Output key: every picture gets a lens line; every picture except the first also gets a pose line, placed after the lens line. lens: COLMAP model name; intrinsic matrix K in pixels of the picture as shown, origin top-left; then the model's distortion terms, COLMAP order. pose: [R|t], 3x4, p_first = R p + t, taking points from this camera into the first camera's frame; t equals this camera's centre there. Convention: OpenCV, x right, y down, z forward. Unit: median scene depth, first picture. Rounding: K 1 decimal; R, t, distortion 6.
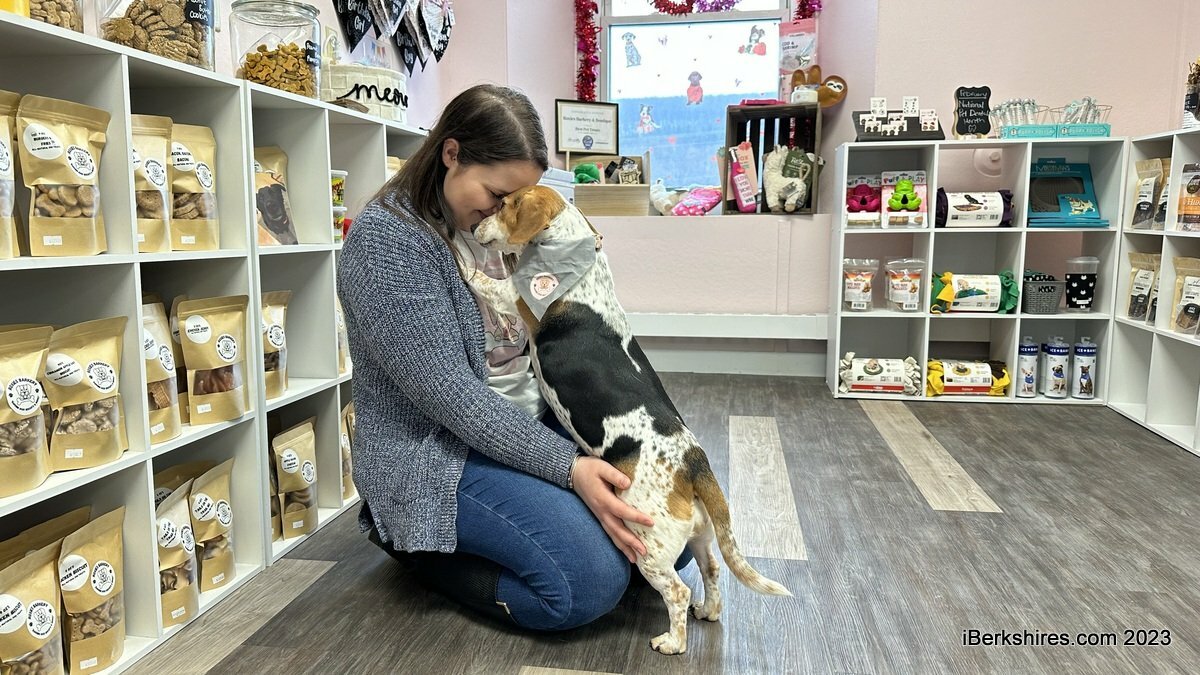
lens RADIAL K [[855.7, 0, 600.0], [0, 855.7, 337.5], [0, 0, 1]] dist [-0.000587, -0.058698]
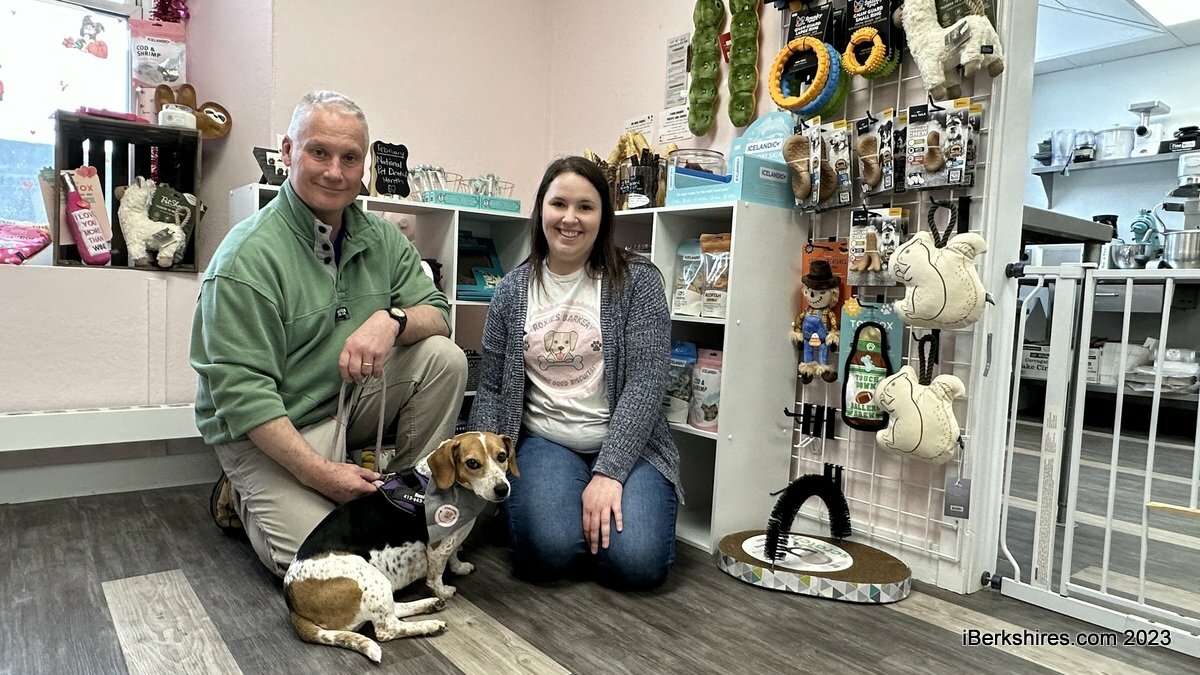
lens RADIAL K [[753.0, 0, 598.6], [0, 753.0, 354.9], [0, 0, 1]] dist [0.000885, 0.002017]
pose [[0.683000, -0.018785, 0.730176, -0.000843], [0.051800, 0.998398, -0.022768, -0.036206], [-0.728579, 0.053374, 0.682879, 0.278527]]
